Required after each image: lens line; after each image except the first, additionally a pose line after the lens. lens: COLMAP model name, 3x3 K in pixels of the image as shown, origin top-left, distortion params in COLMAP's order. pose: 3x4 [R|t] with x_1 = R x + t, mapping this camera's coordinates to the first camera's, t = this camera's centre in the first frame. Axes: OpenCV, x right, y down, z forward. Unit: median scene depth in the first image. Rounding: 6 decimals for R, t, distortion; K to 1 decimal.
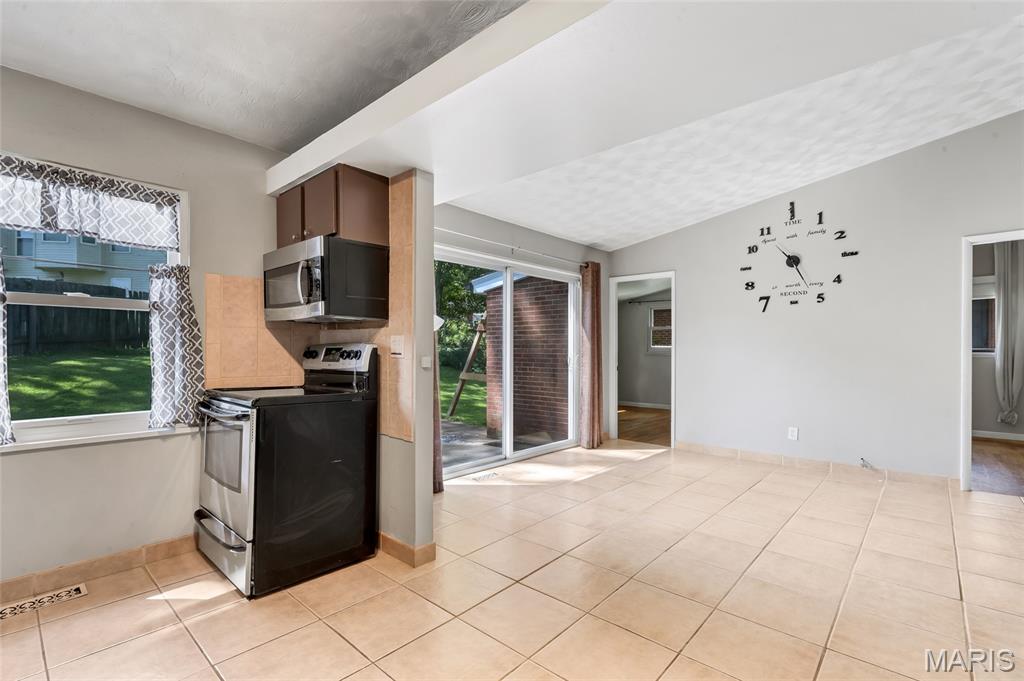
lens RADIAL K [[466.3, 0, 502.5], [0, 466.3, 345.7], [0, 0, 1]] dist [0.001623, 0.001433]
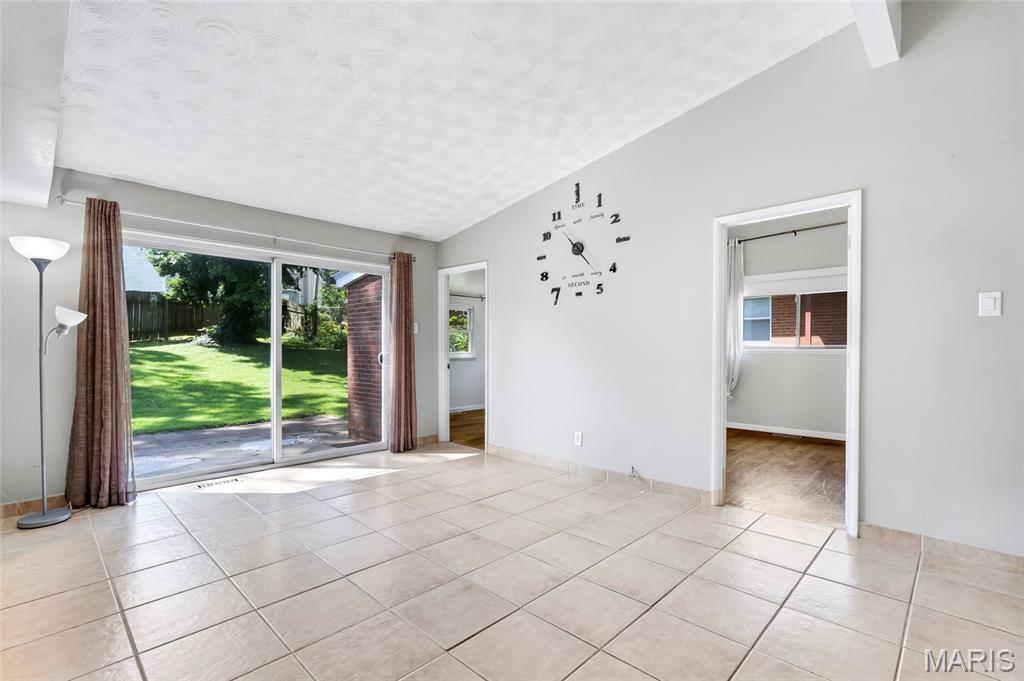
lens RADIAL K [[466.3, 0, 517.8], [0, 466.3, 343.7], [0, 0, 1]] dist [0.001623, 0.001433]
pose [[0.999249, -0.001985, -0.038702, 0.538887], [0.002021, 0.999998, 0.000887, 0.003052], [0.038700, -0.000965, 0.999250, 0.088216]]
